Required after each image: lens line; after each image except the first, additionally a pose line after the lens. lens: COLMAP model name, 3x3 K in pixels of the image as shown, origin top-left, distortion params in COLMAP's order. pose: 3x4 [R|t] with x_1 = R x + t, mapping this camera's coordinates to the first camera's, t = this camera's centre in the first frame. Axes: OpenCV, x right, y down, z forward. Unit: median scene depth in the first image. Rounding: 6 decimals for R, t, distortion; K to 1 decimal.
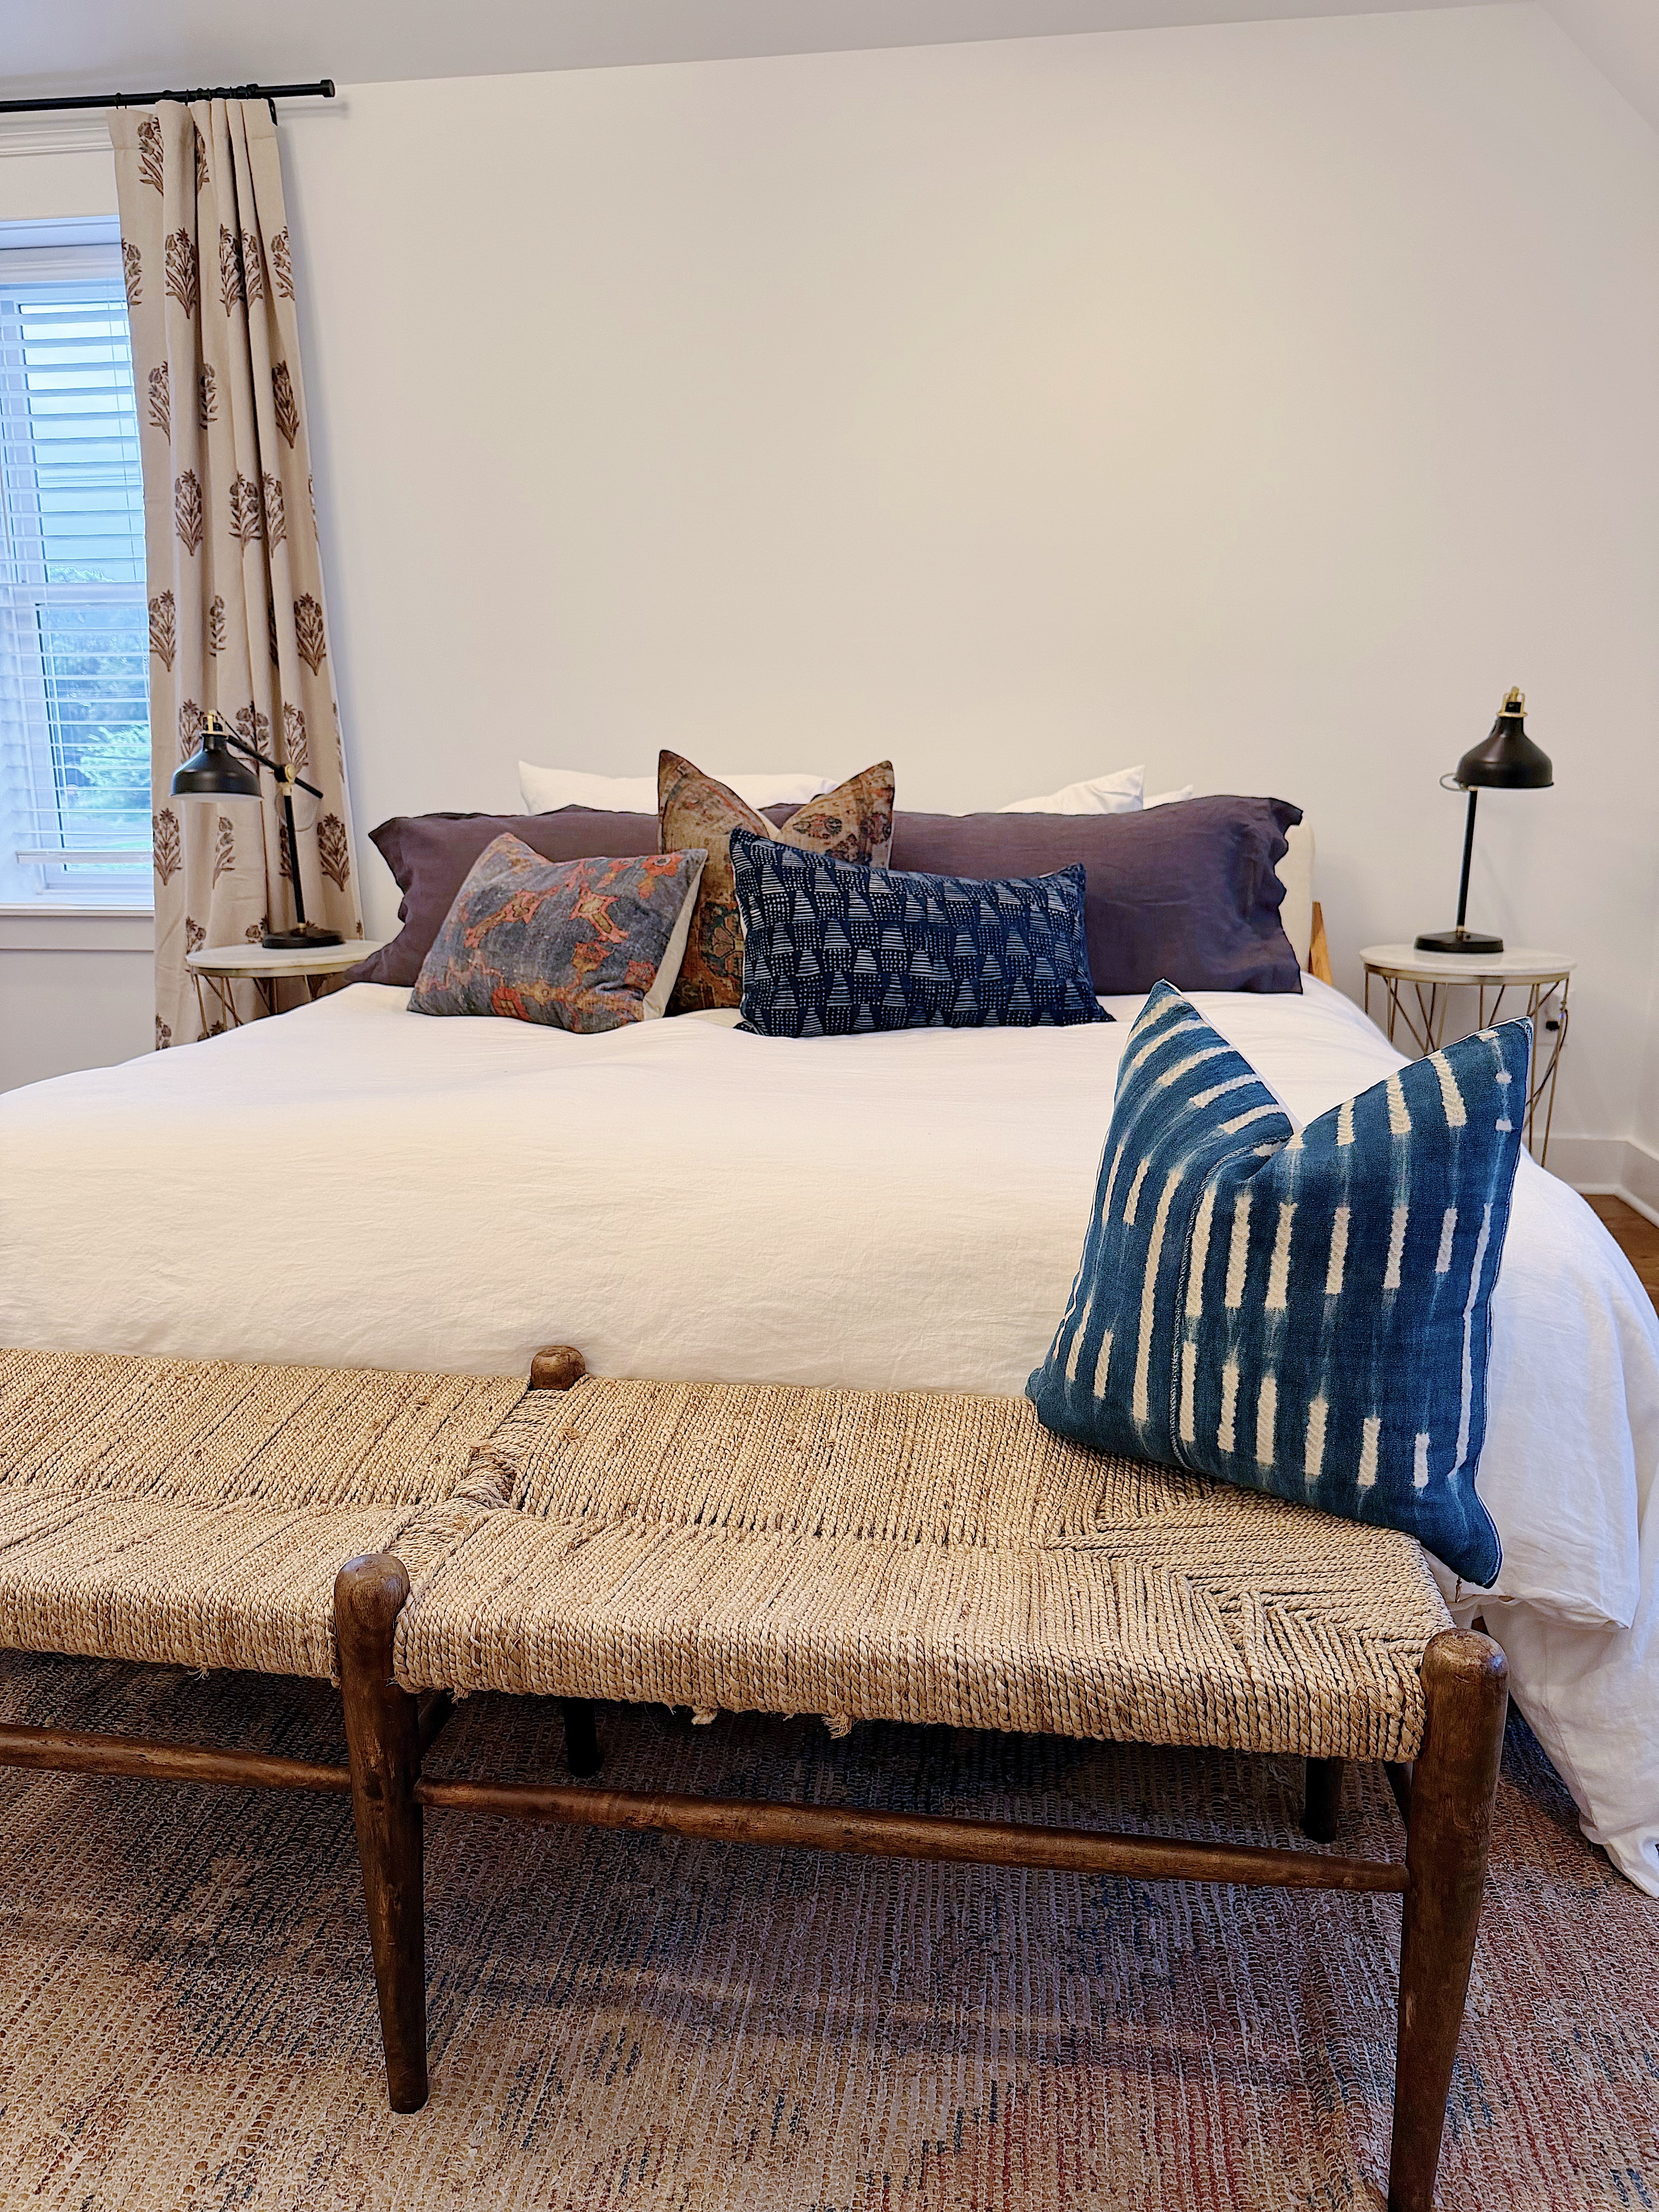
lens RADIAL K [[1542.8, 0, 838.4], [0, 1542.8, 1104.1], [0, 0, 1]] dist [0.083861, -0.108106]
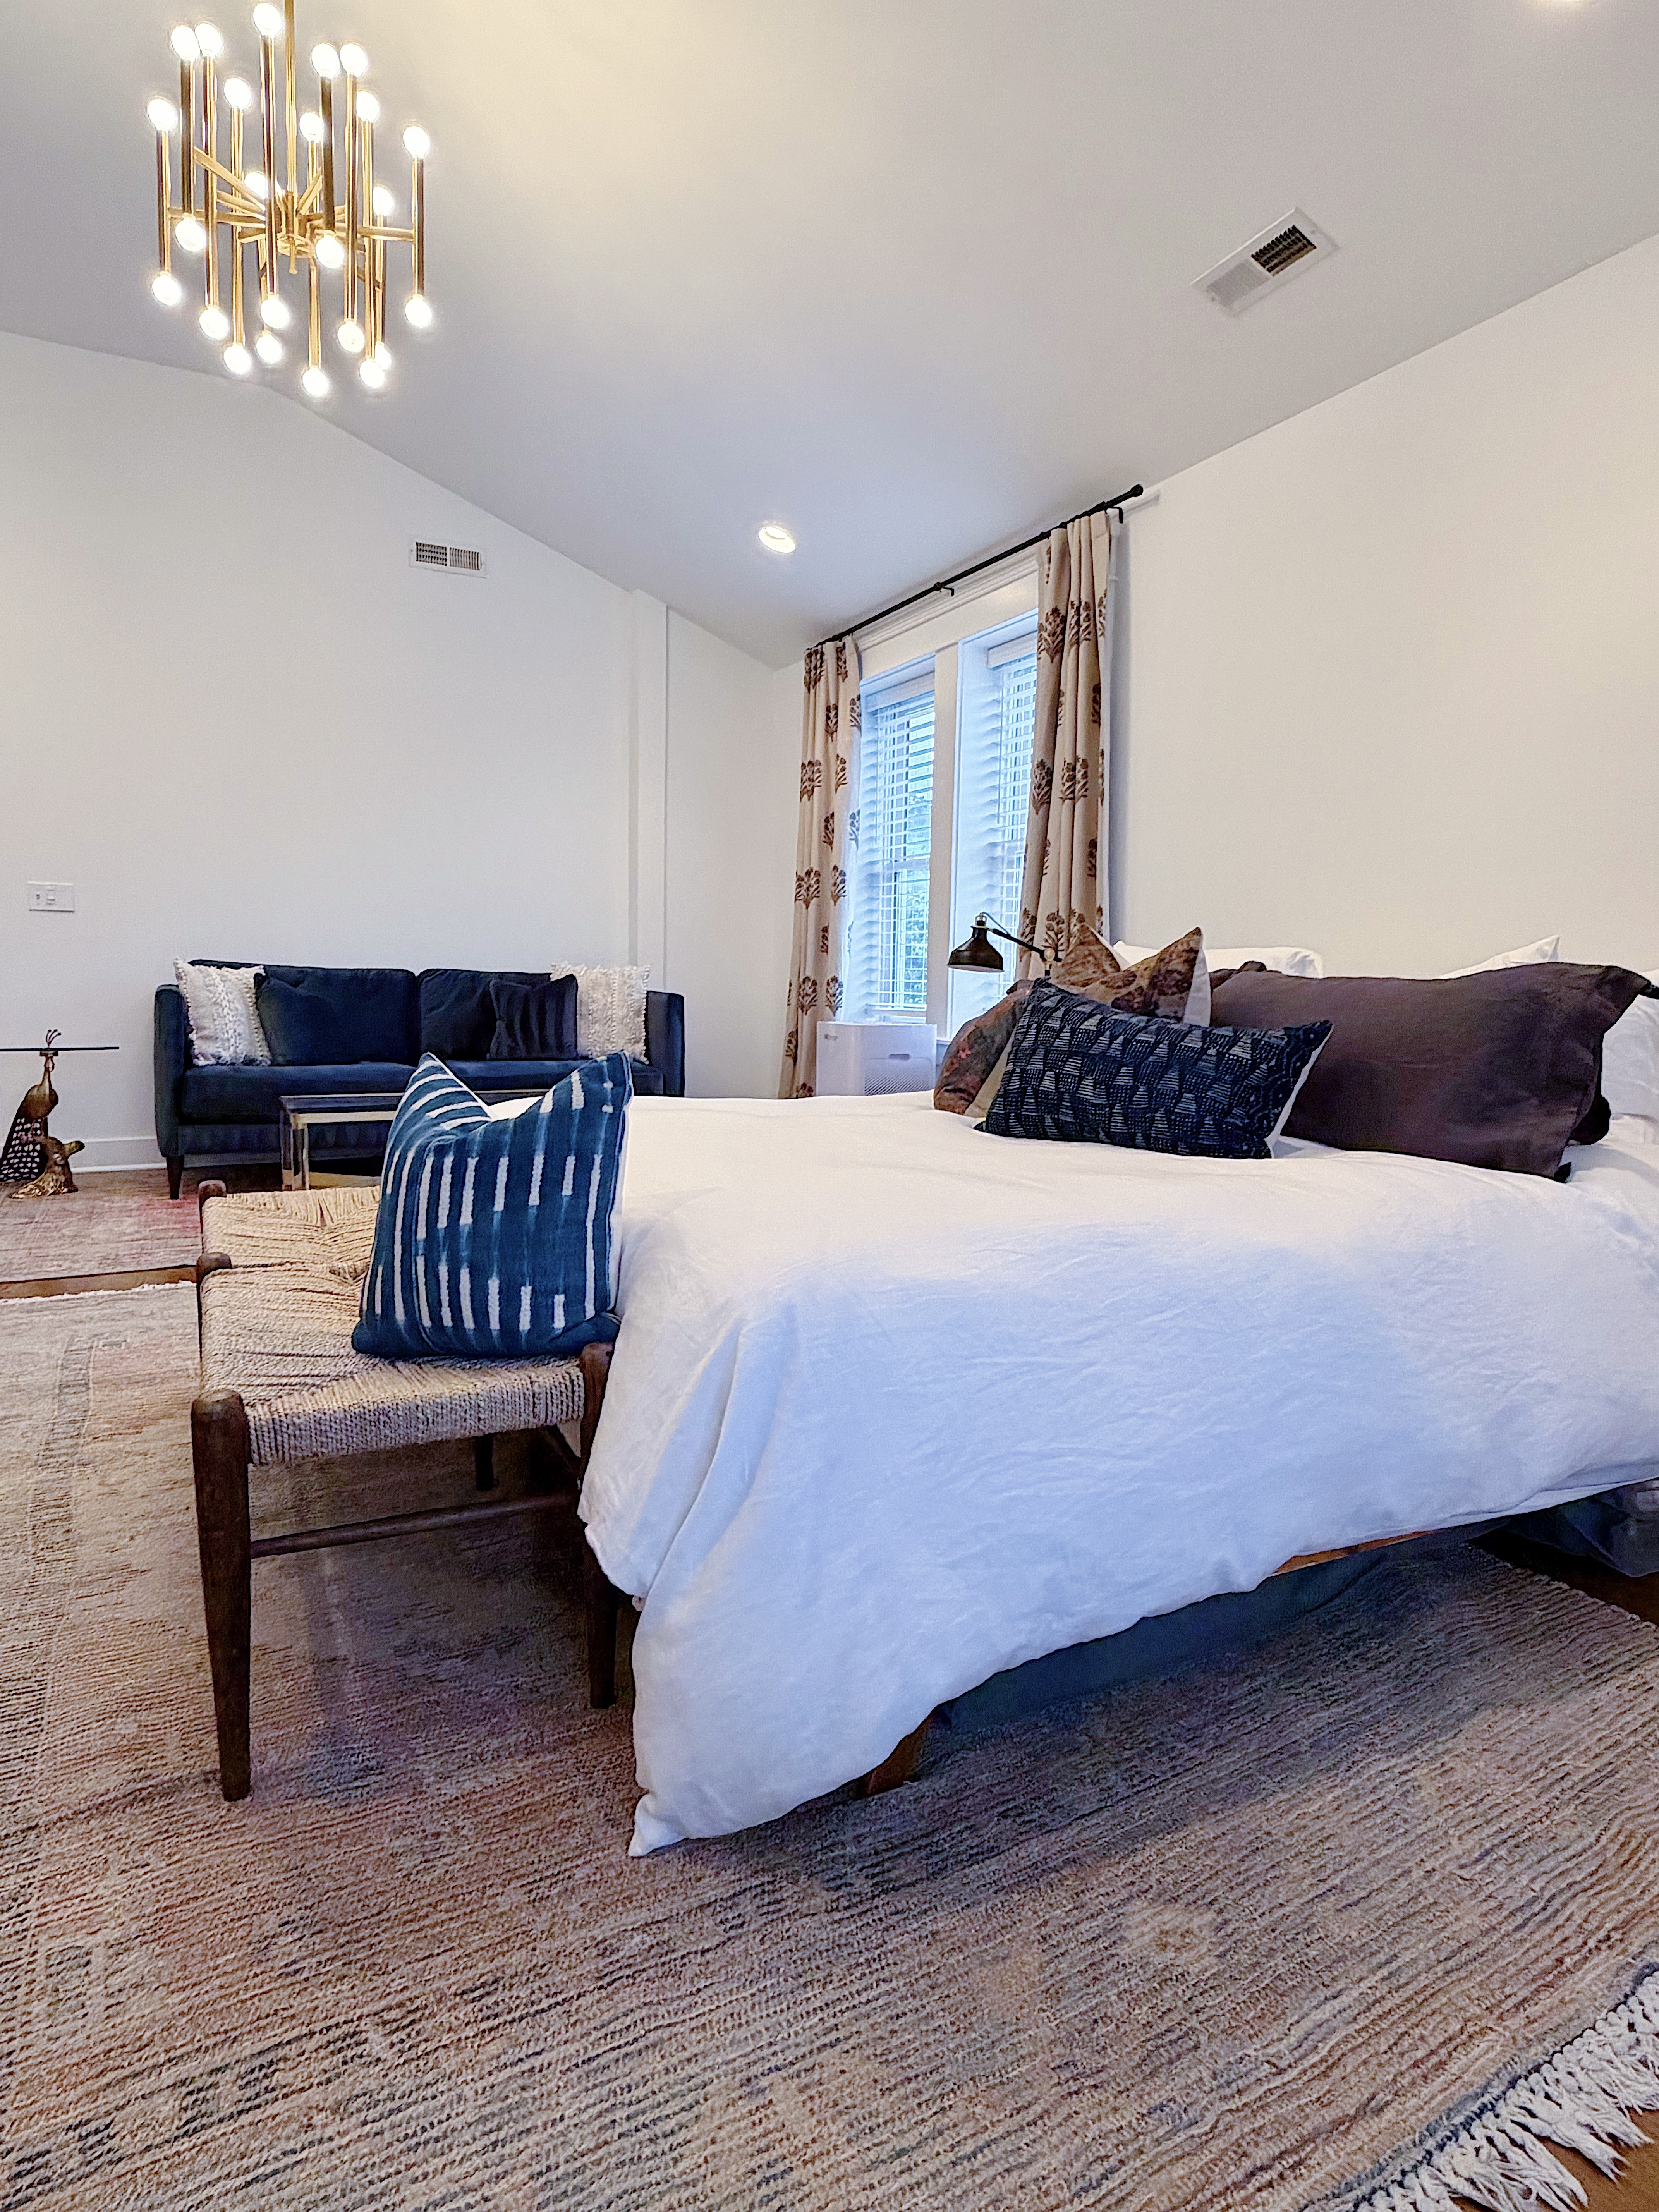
lens RADIAL K [[1258.0, 0, 811.0], [0, 1258.0, 1108.3], [0, 0, 1]] dist [-0.002531, -0.013645]
pose [[0.559852, 0.098375, -0.822732, 0.733132], [-0.194055, 0.980879, -0.014766, -0.019201], [0.805548, 0.167922, 0.568238, 0.275340]]
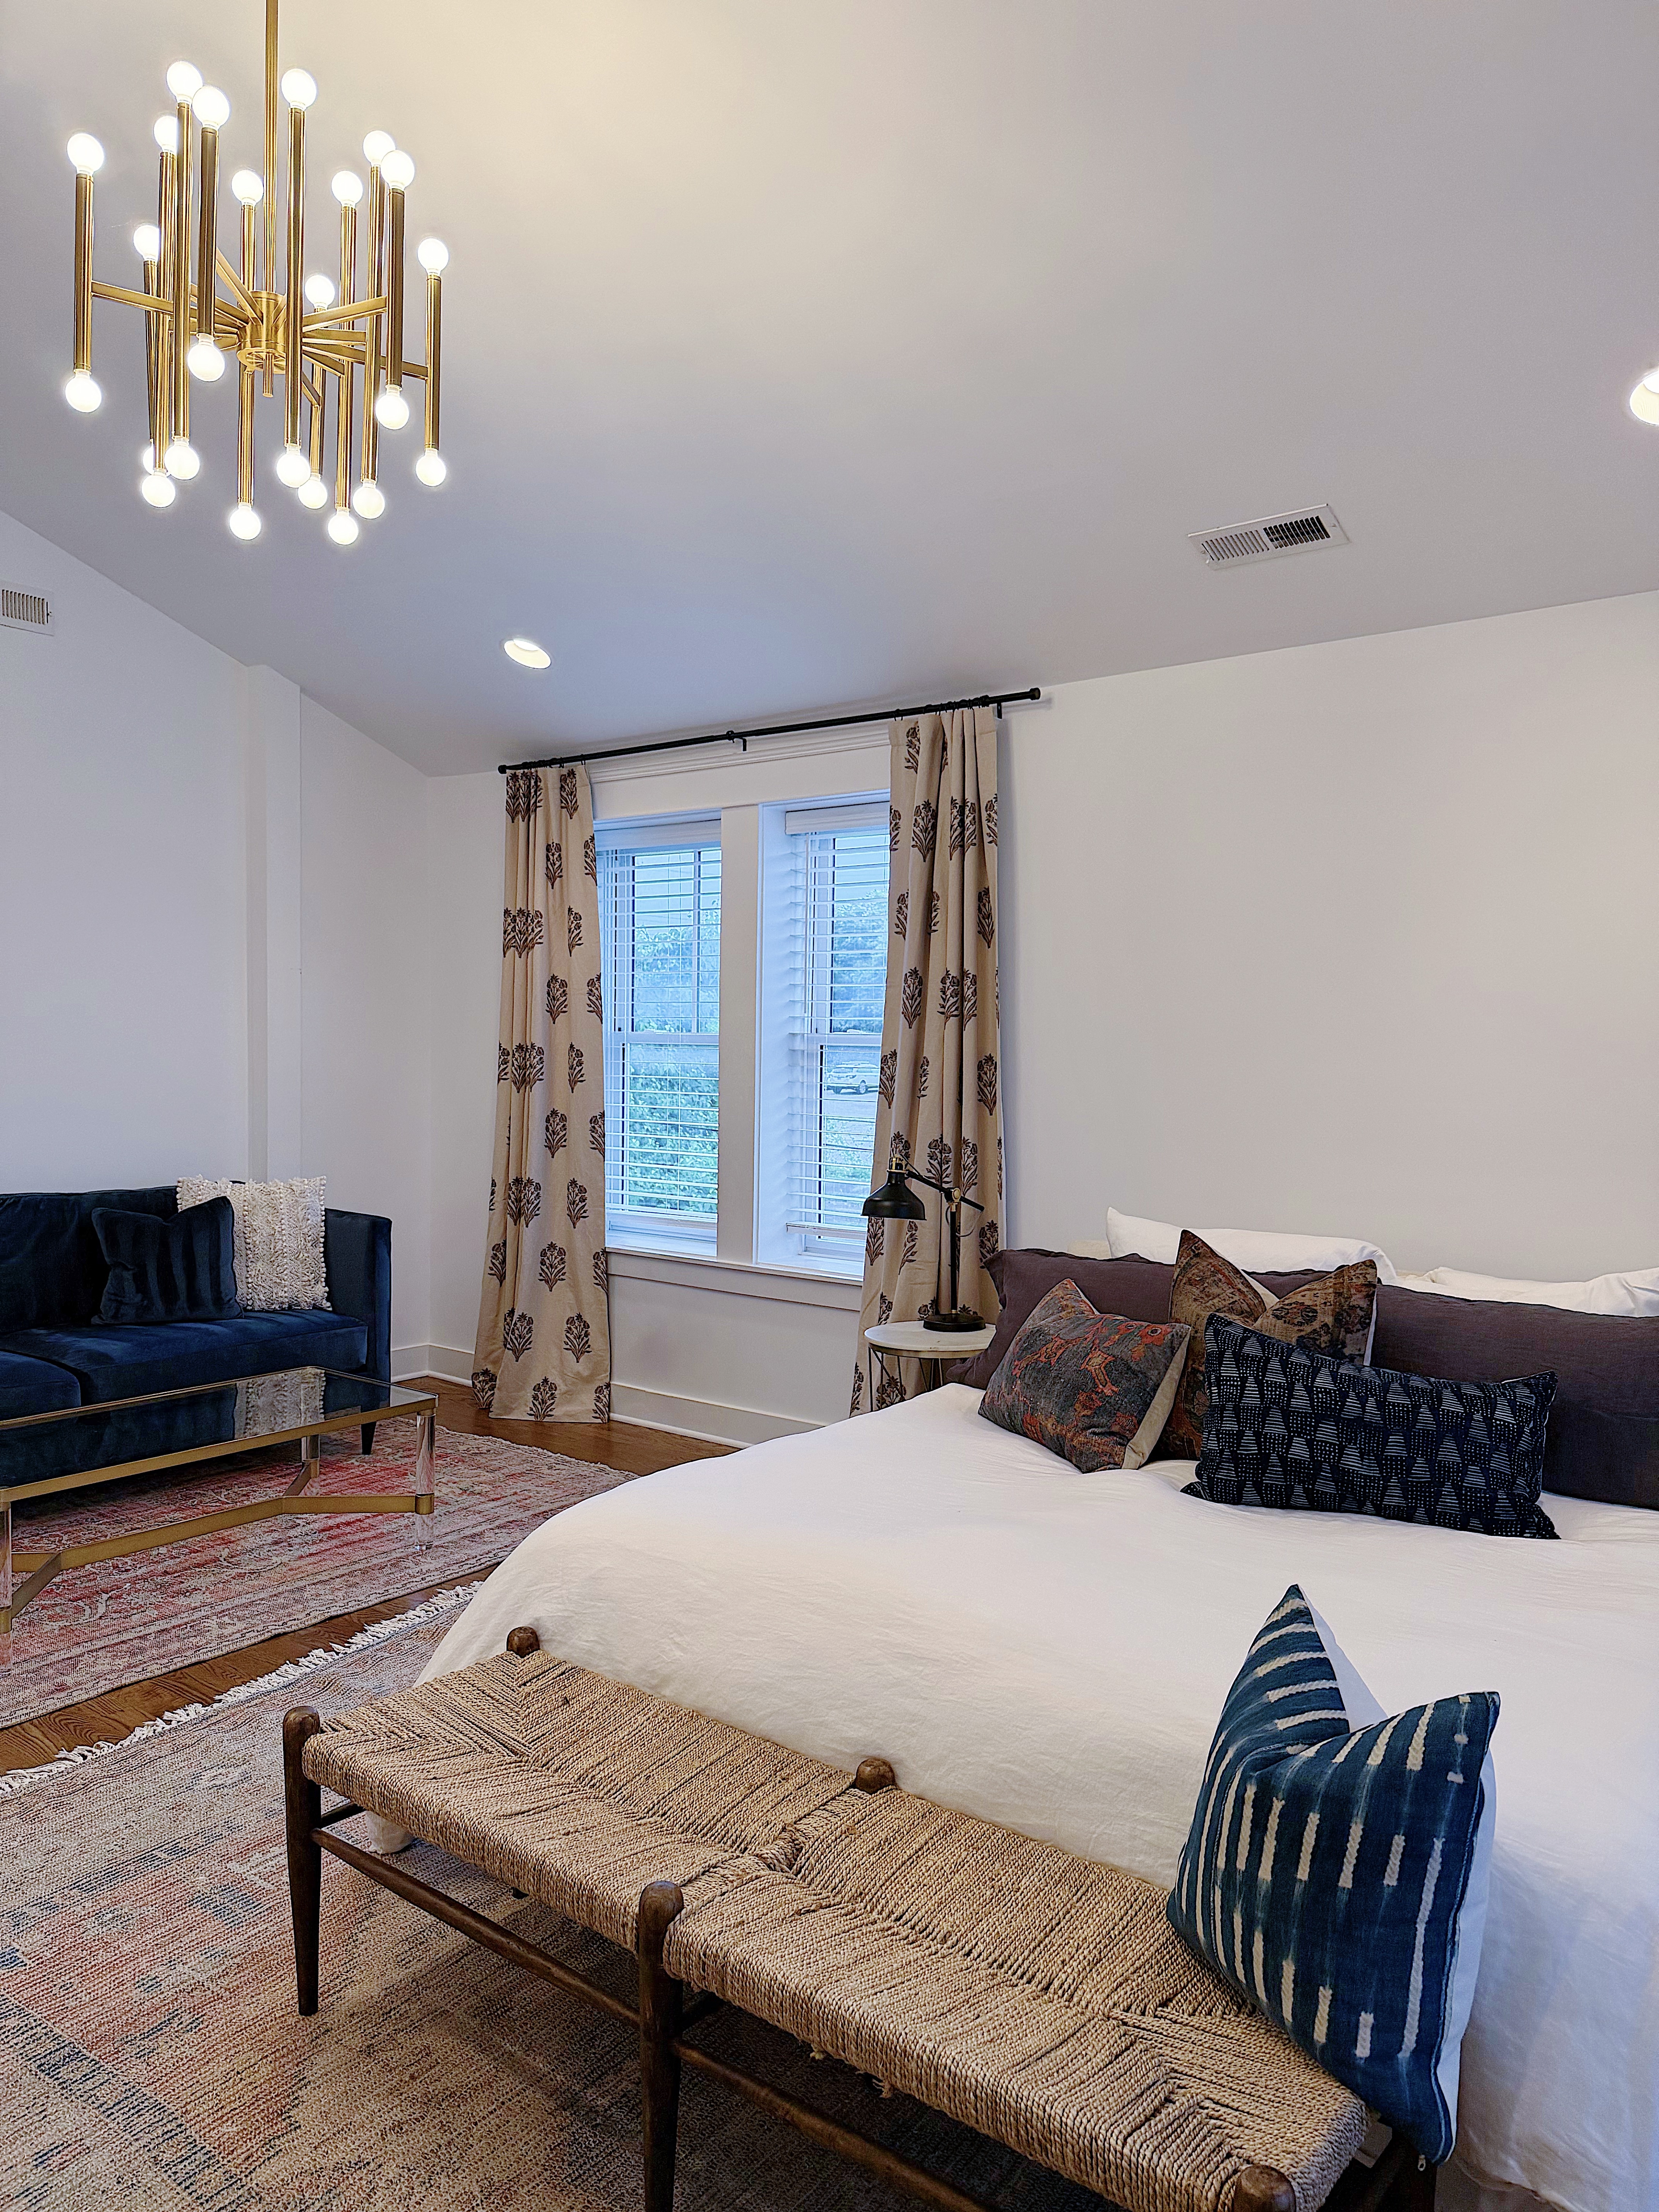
lens RADIAL K [[1542.8, 0, 838.4], [0, 1542.8, 1104.1], [0, 0, 1]] dist [0.083861, -0.108106]
pose [[0.865904, 0.034950, -0.498988, 0.288863], [-0.122931, 0.981831, -0.144555, -0.133295], [0.484870, 0.186512, 0.854468, -0.212652]]
